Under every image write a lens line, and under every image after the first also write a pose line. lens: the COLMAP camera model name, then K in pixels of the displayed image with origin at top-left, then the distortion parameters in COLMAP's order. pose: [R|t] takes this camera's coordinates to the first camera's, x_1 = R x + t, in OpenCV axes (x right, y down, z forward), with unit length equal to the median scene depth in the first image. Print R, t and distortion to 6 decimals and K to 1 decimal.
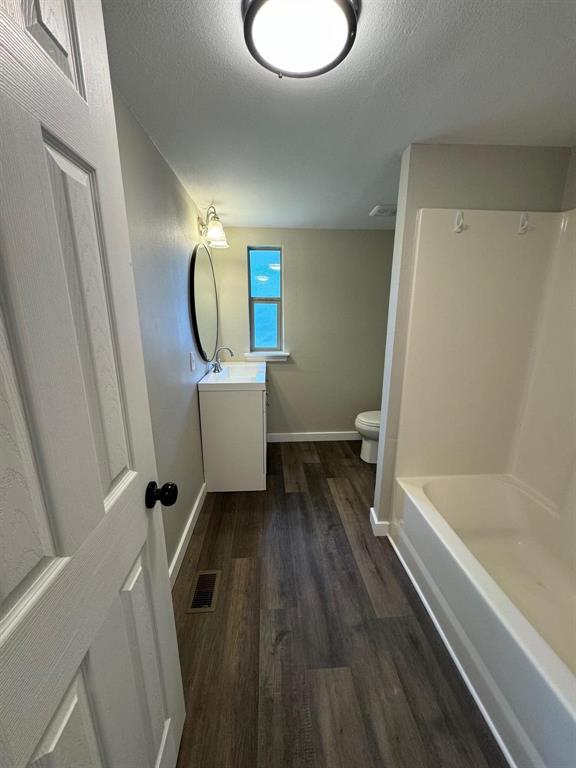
lens RADIAL K [[297.8, 0, 286.6], [0, 297.8, 382.6], [0, 0, 1]] dist [0.010173, -0.000411]
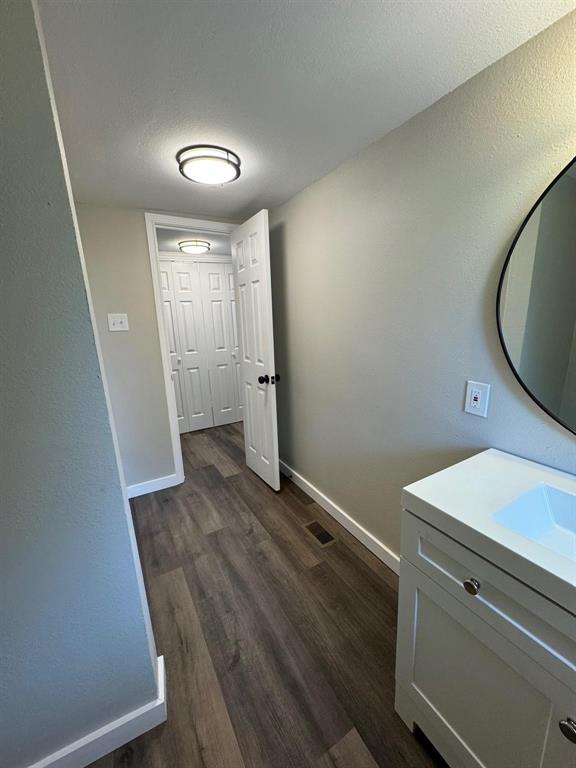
lens RADIAL K [[297.8, 0, 286.2], [0, 297.8, 381.6], [0, 0, 1]] dist [0.010173, -0.000411]
pose [[-0.887497, 0.135661, -0.440392, 0.339472], [-0.071587, 0.903493, 0.422583, -0.431673], [0.455219, 0.406567, -0.792136, 1.761346]]
